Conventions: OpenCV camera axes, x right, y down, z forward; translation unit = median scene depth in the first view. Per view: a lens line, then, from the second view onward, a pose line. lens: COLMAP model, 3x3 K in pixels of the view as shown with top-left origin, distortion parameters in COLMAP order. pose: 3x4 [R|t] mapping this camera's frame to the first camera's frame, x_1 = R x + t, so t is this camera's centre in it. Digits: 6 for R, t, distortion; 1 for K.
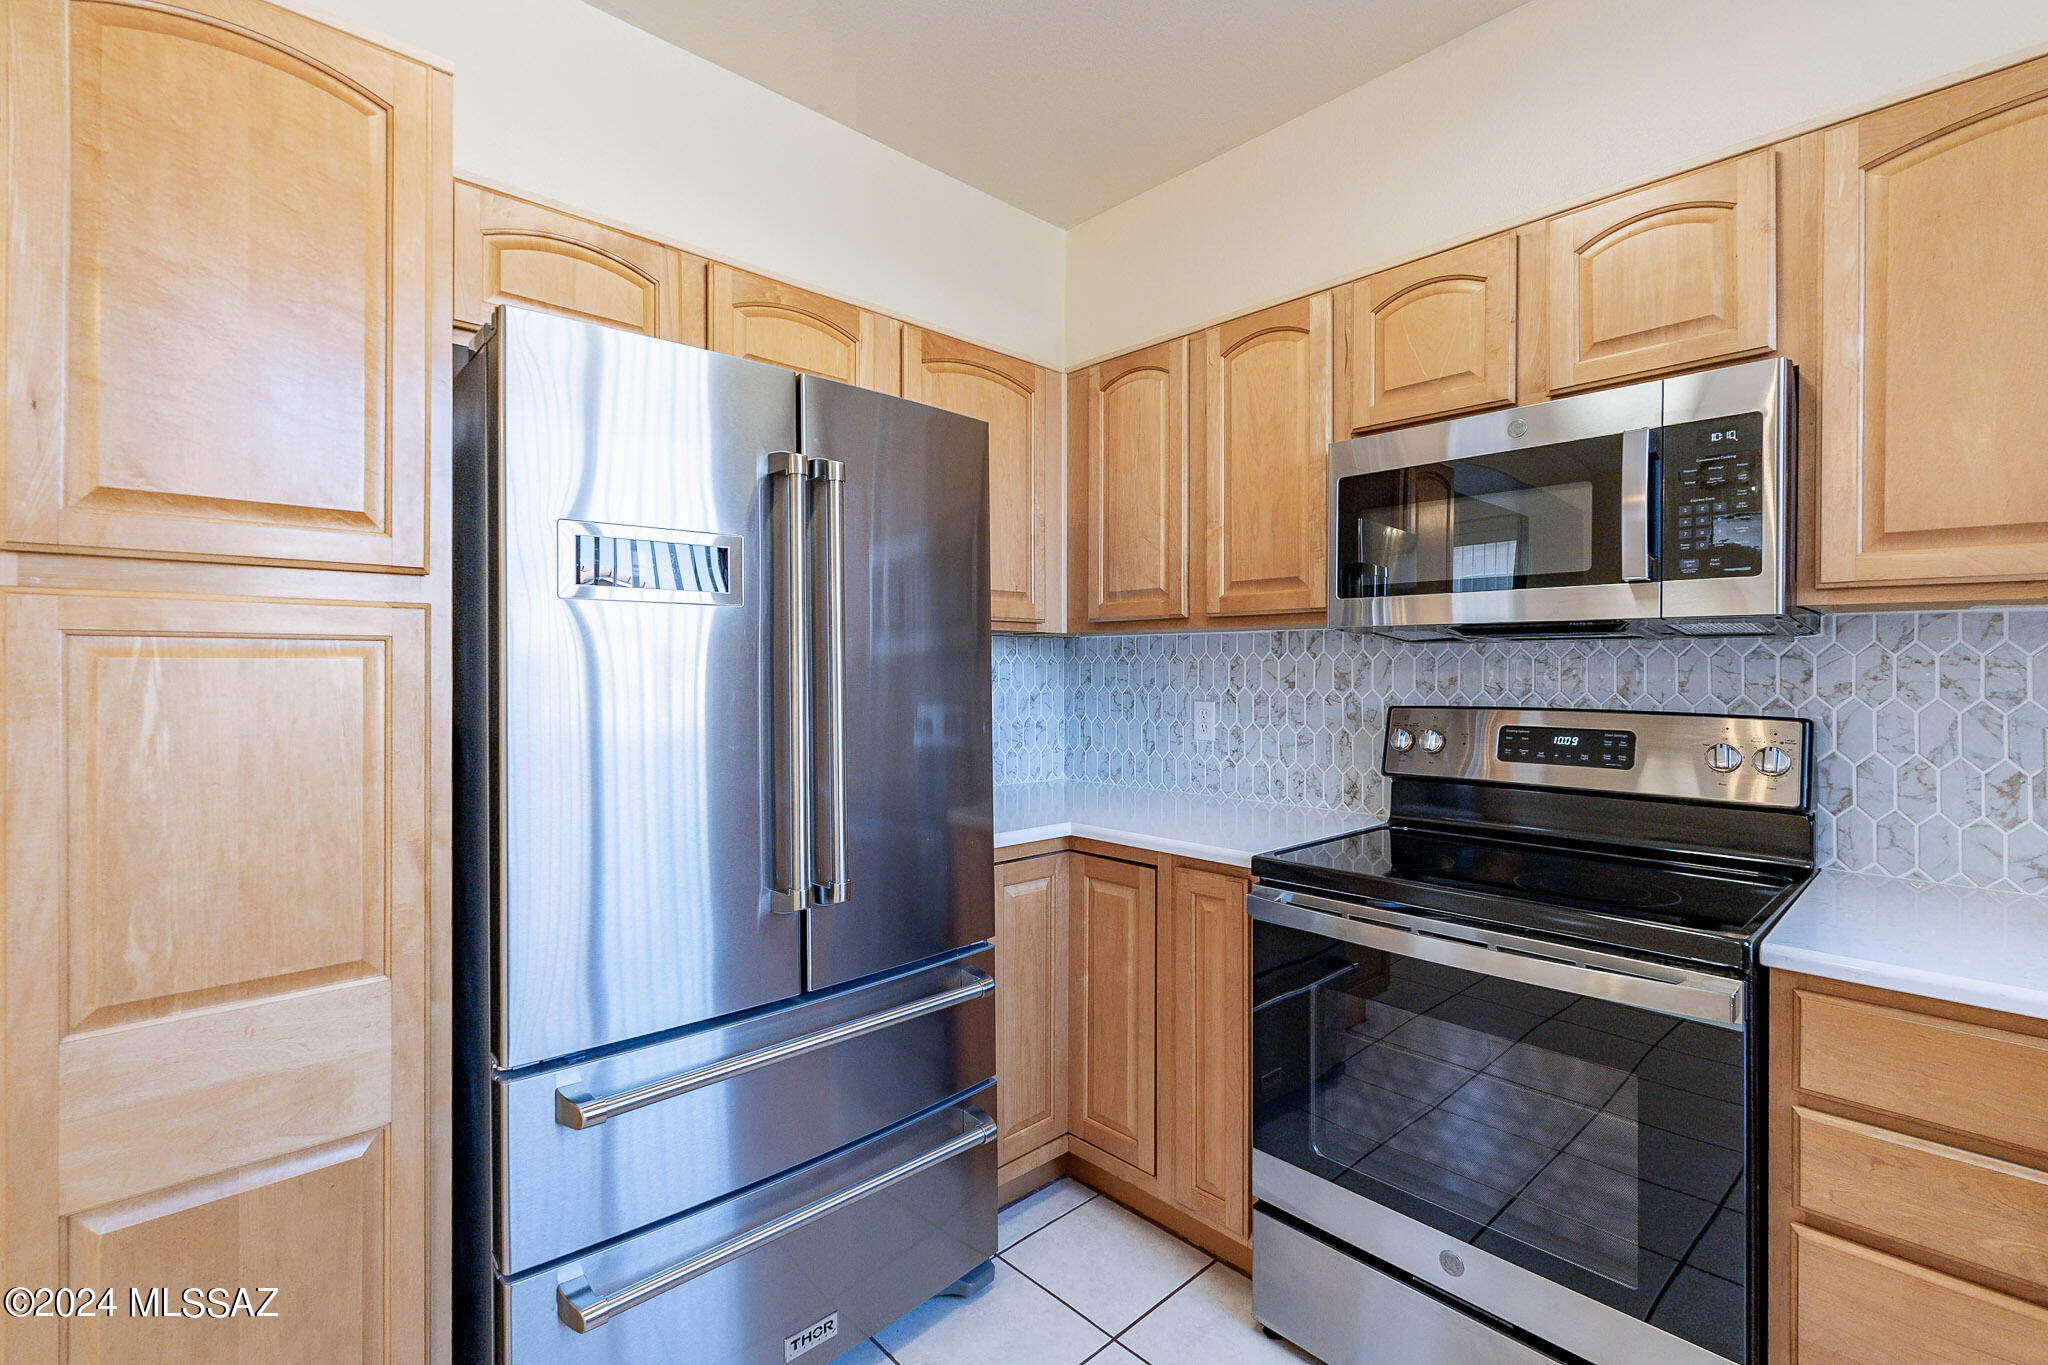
lens RADIAL K [[898.6, 0, 1020.4], [0, 898.6, 668.2], [0, 0, 1]] dist [-0.002378, -0.000035]
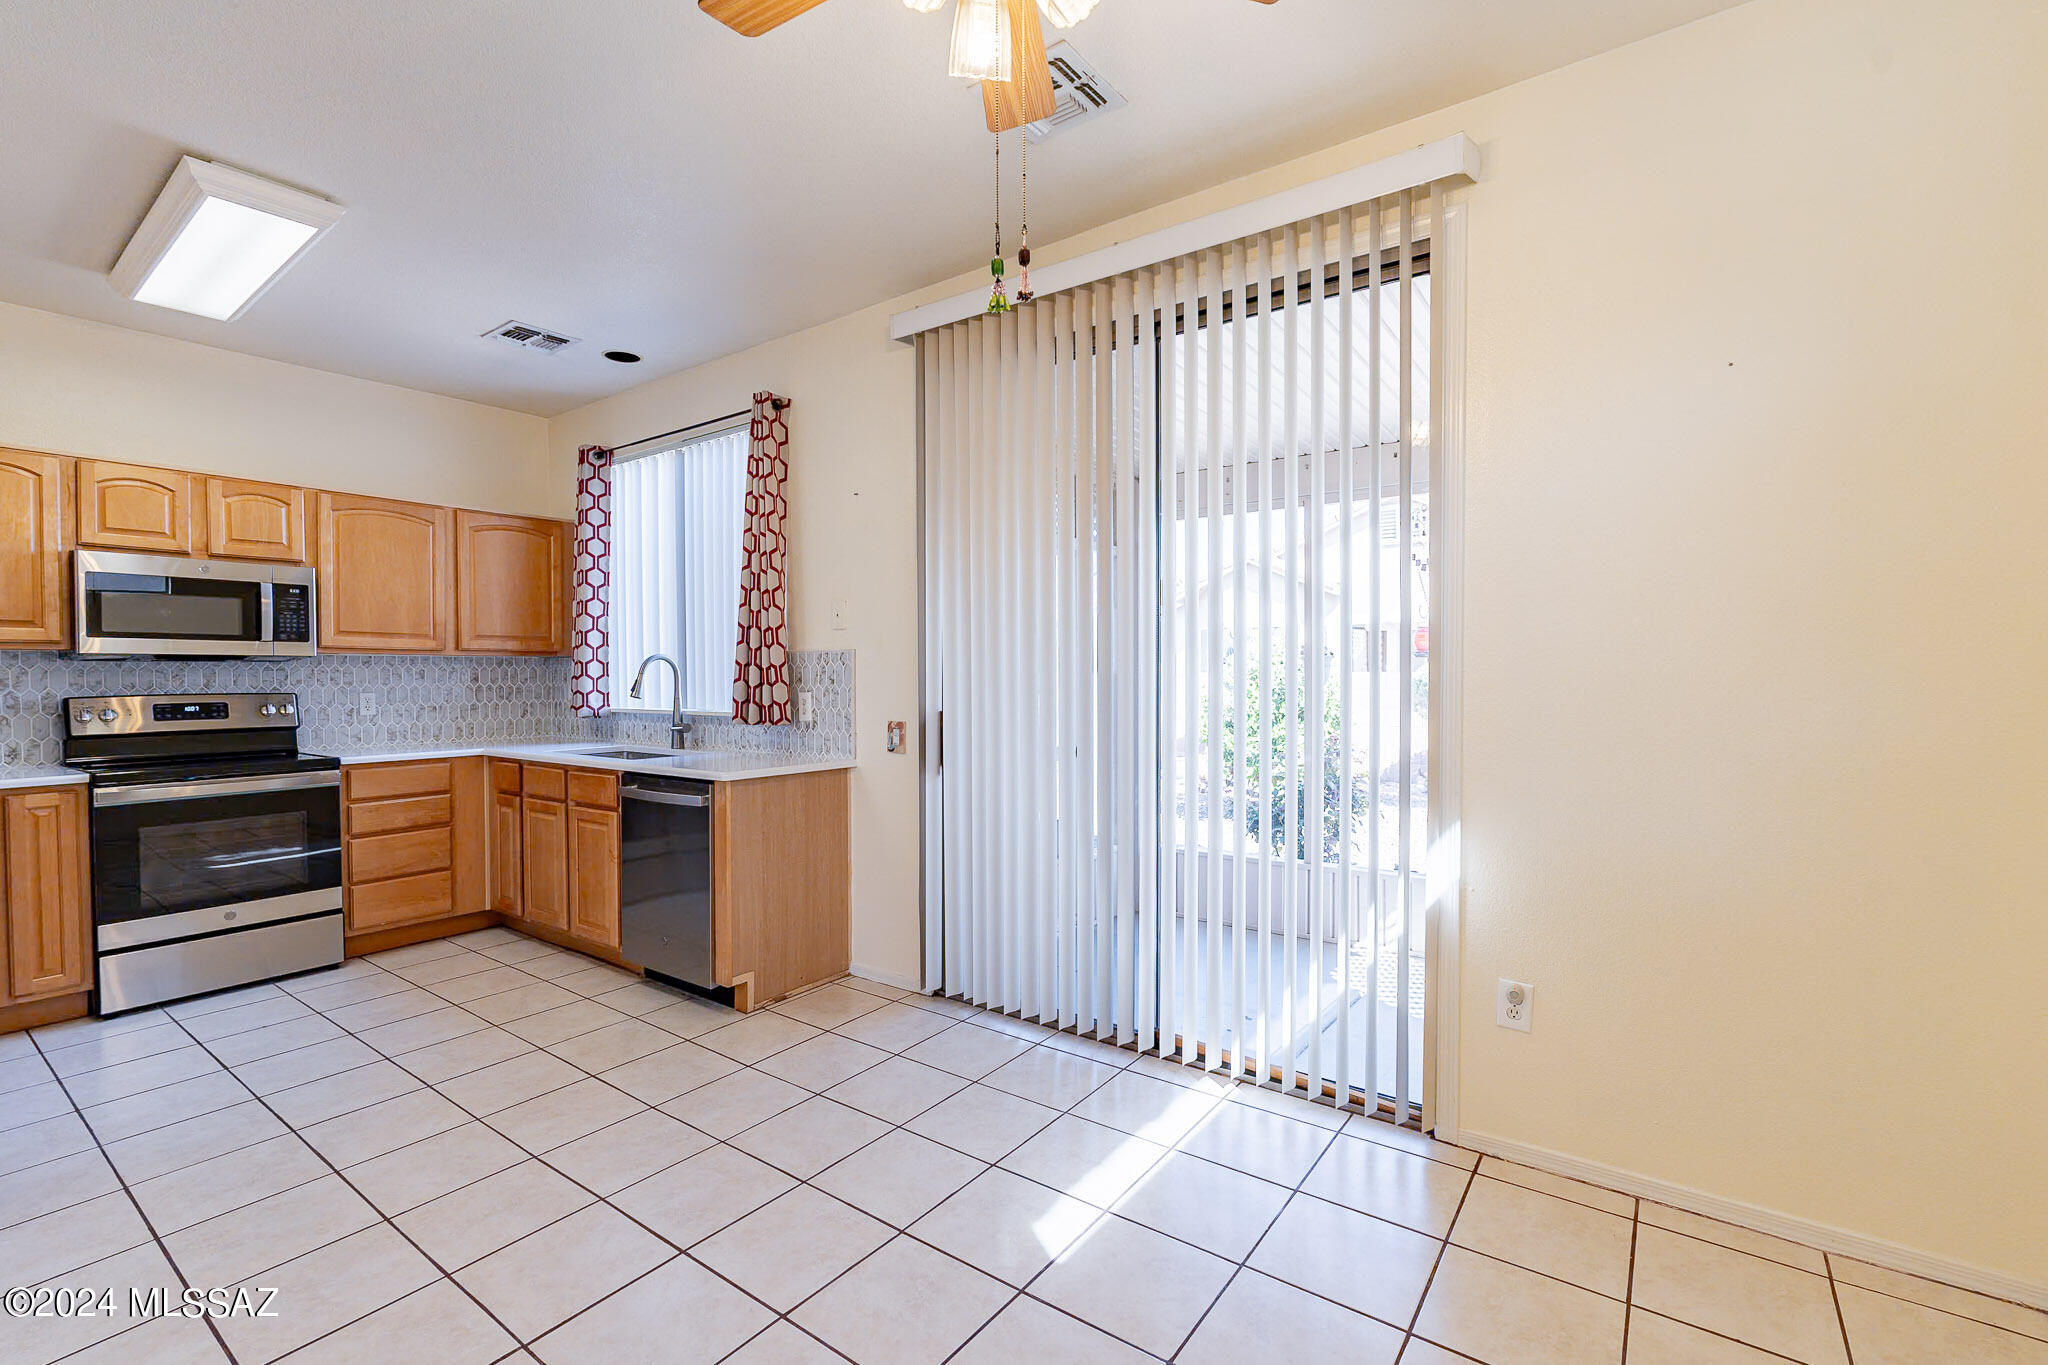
lens RADIAL K [[897.0, 0, 1022.6], [0, 897.0, 686.5], [0, 0, 1]] dist [0.000112, 0.000095]
pose [[-0.187305, -0.015707, 0.982176, -1.862962], [0.005888, 0.999836, 0.017113, 0.002976], [-0.982284, 0.008988, -0.187182, -0.545383]]
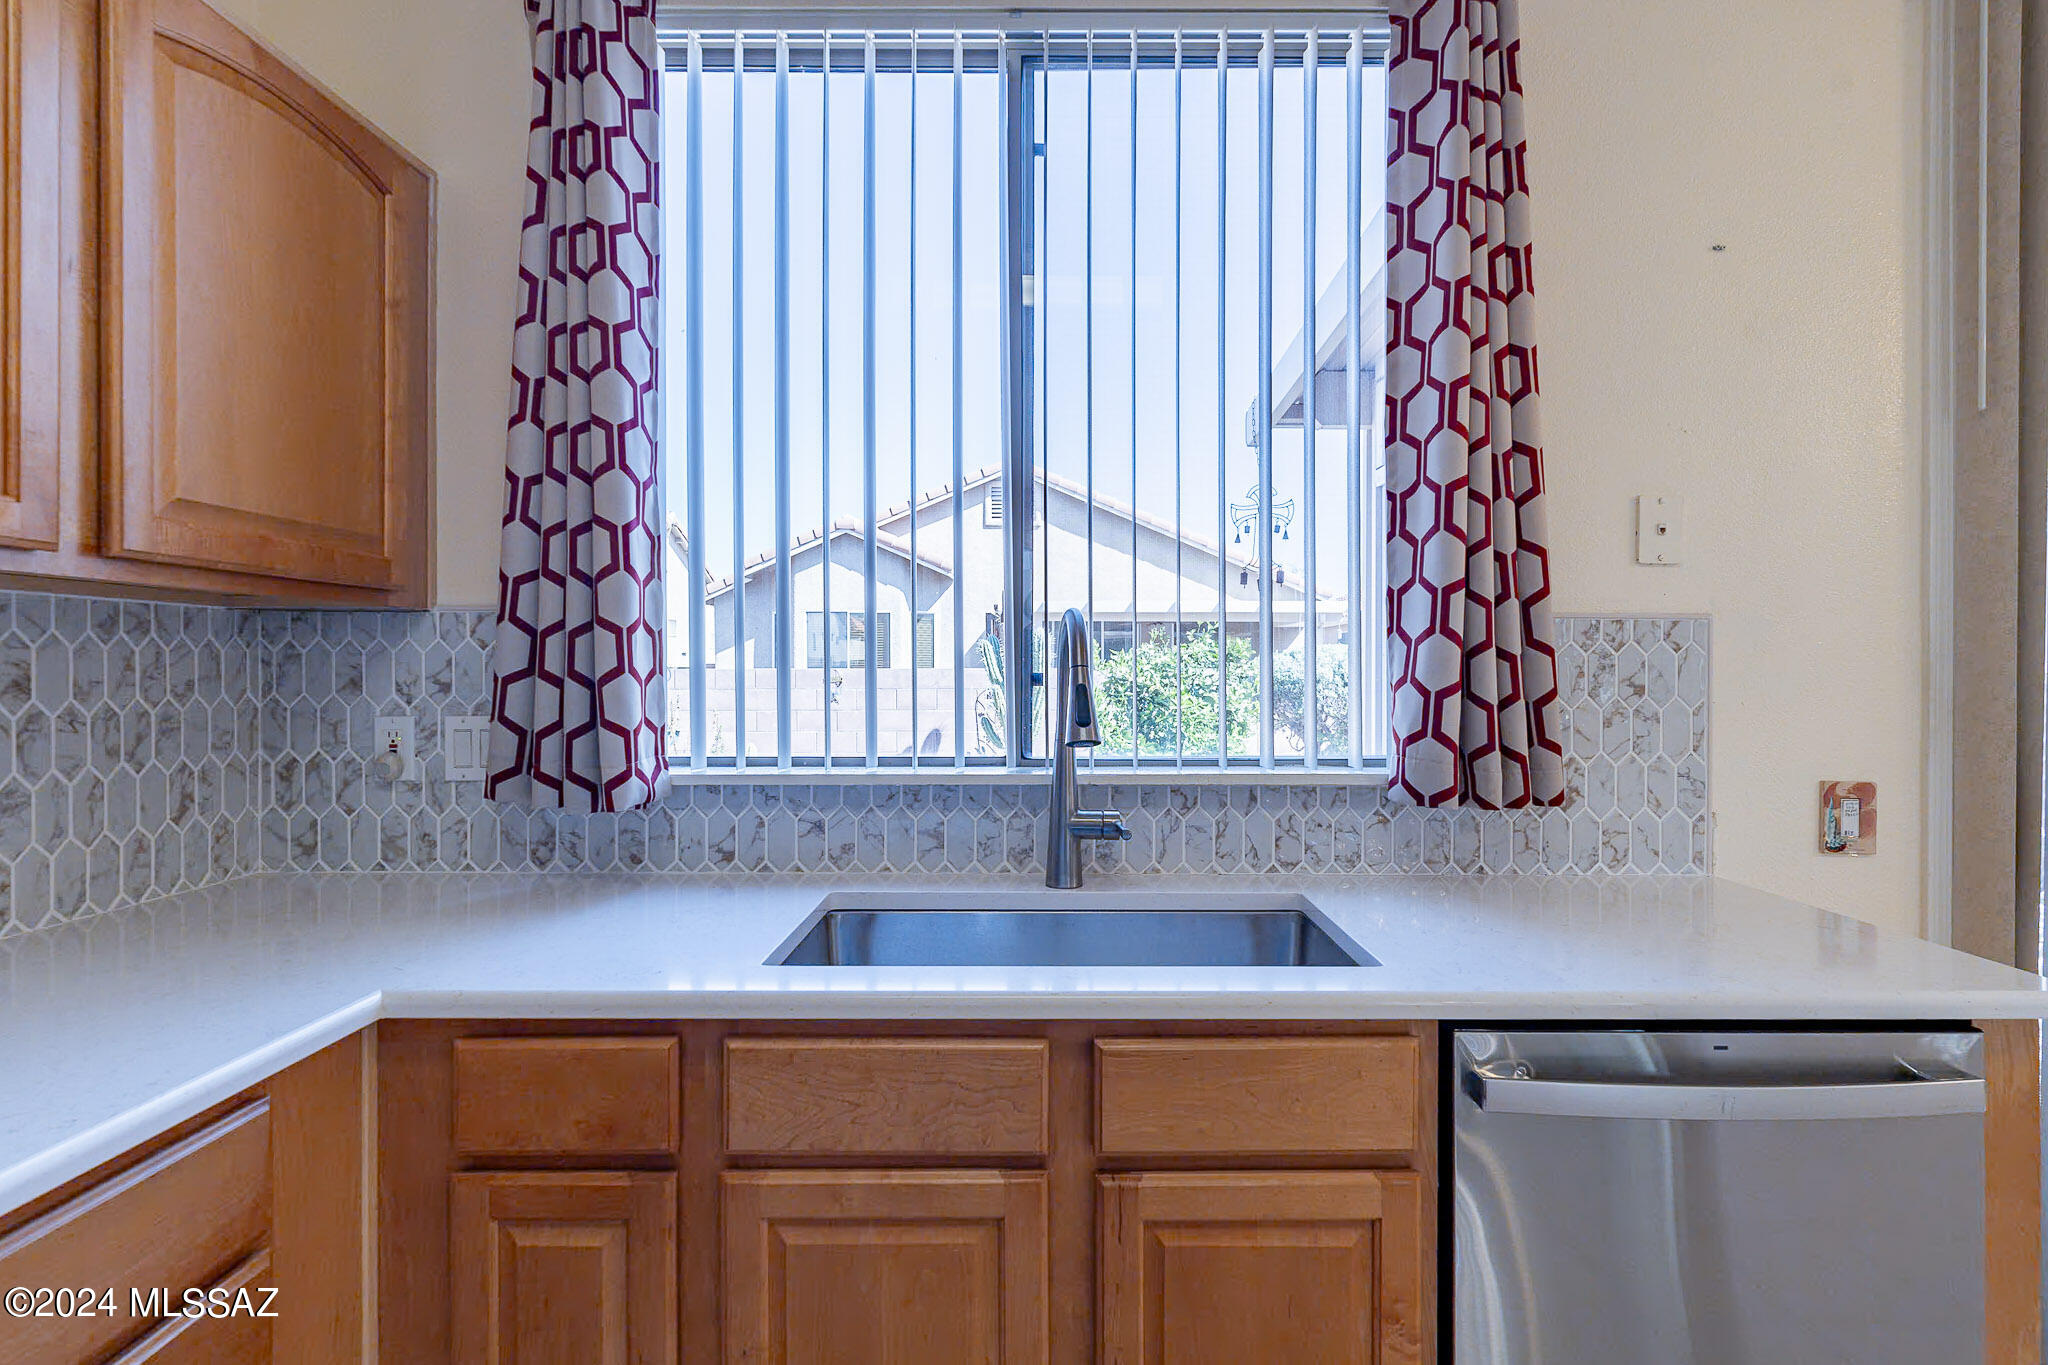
lens RADIAL K [[991.2, 0, 1030.9], [0, 991.2, 671.7], [0, 0, 1]] dist [0.000052, 0.000111]
pose [[-0.731973, -0.003777, 0.681323, 0.054691], [-0.001605, 0.999991, 0.003820, 0.003414], [-0.681331, 0.001702, -0.731973, 0.593033]]
